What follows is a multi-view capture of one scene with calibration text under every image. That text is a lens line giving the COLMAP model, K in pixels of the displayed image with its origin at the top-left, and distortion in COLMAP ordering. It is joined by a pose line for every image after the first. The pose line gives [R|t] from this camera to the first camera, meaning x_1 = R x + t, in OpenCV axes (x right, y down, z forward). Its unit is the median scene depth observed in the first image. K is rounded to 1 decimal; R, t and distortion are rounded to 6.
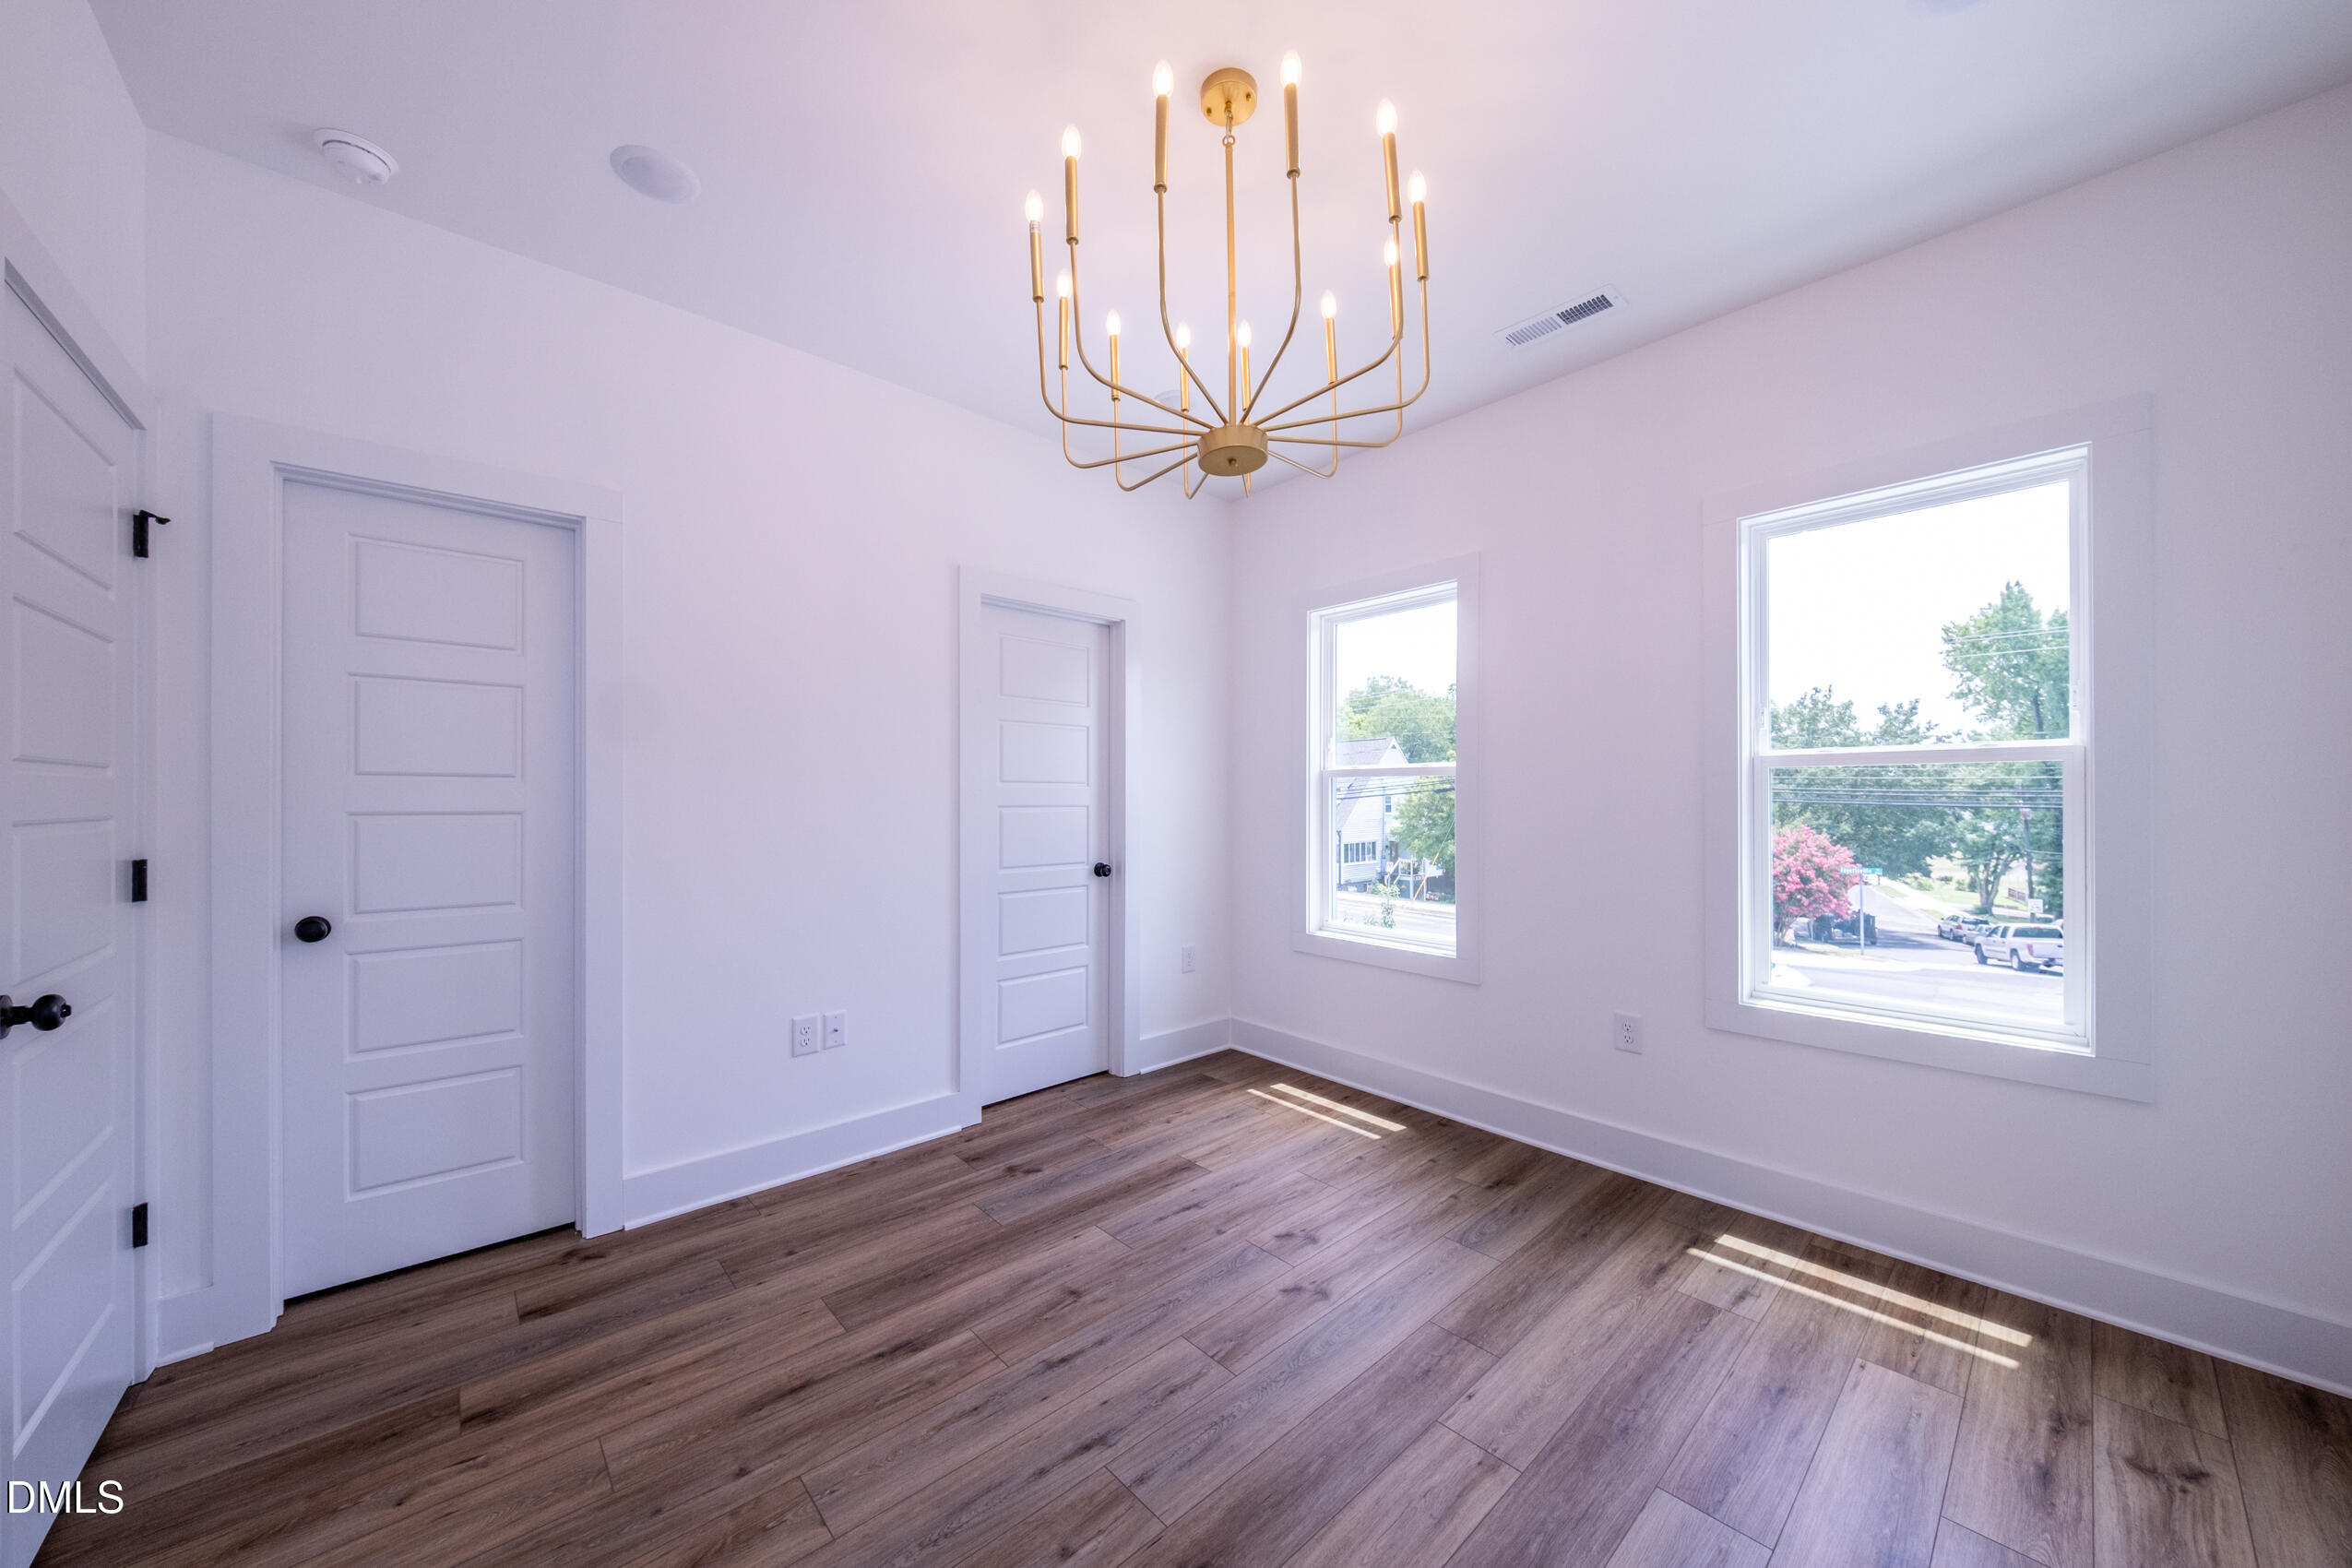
lens RADIAL K [[835.3, 0, 1178.2], [0, 835.3, 793.3], [0, 0, 1]] dist [0.016020, -0.005467]
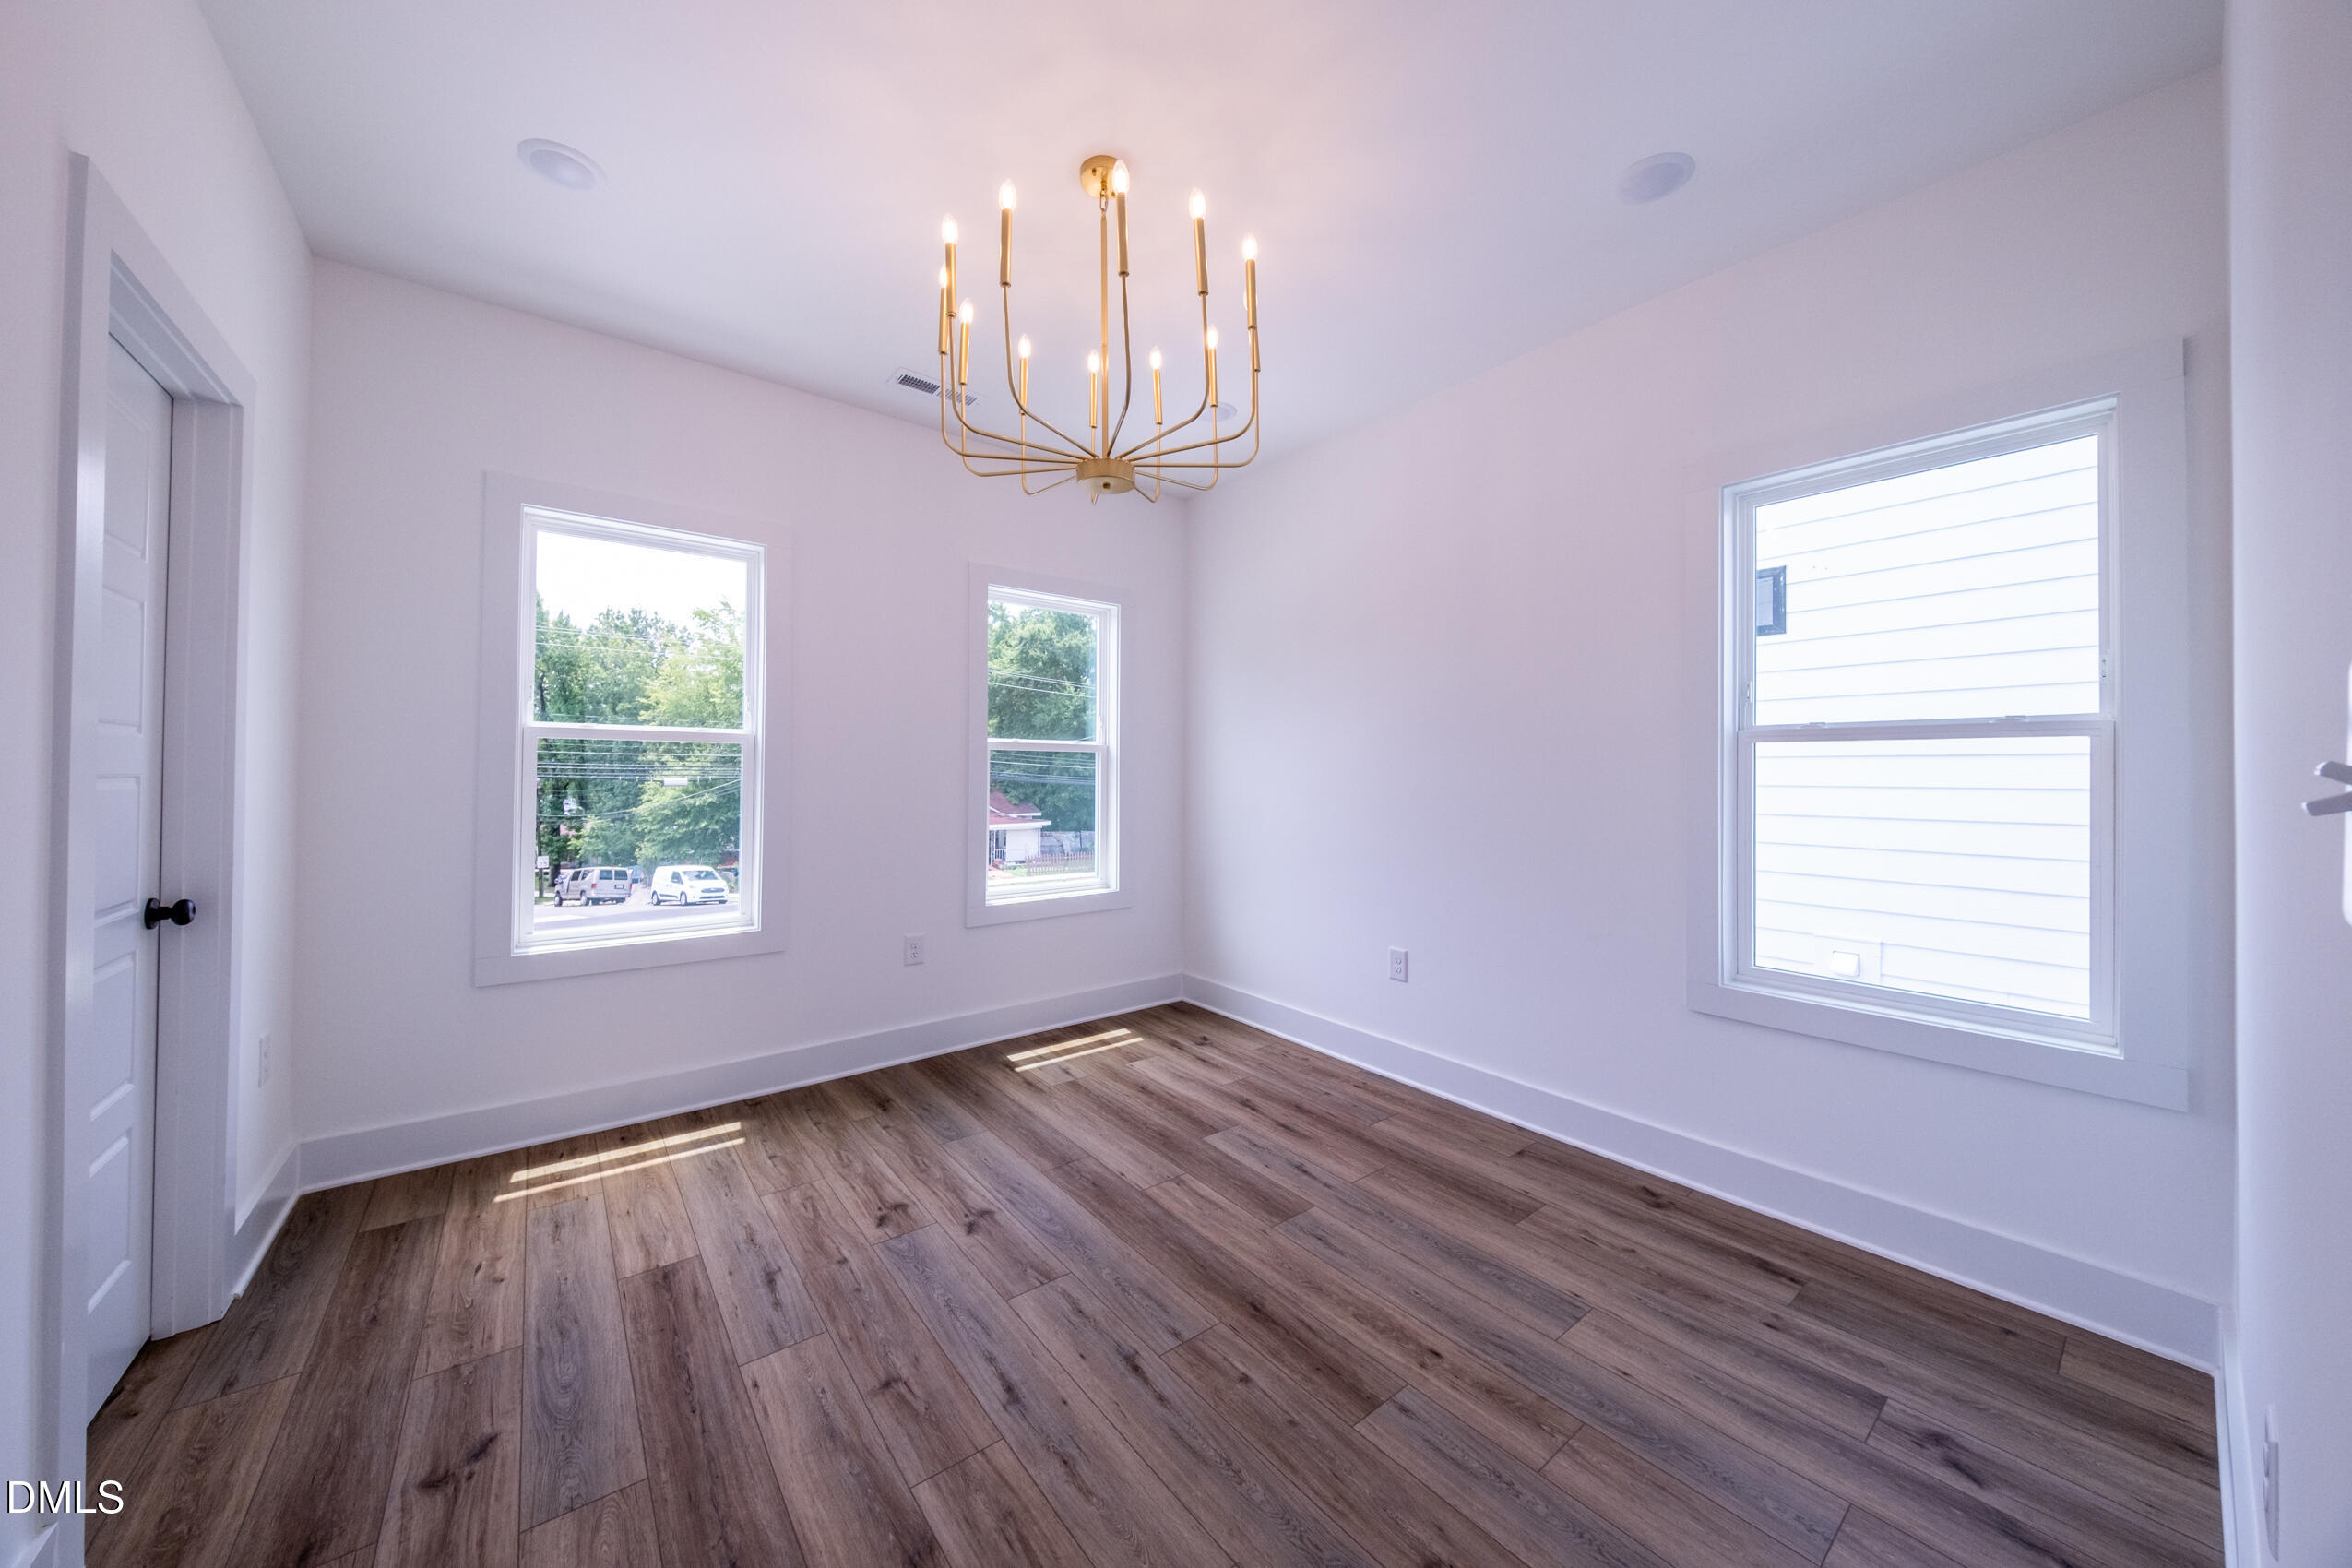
lens RADIAL K [[810.5, 0, 1171.4], [0, 810.5, 756.5], [0, 0, 1]] dist [0.057466, -0.021047]
pose [[0.079060, 0.018943, 0.996690, -0.721773], [-0.007027, 0.999805, -0.018445, 0.010708], [-0.996845, -0.005545, 0.079178, 0.538353]]
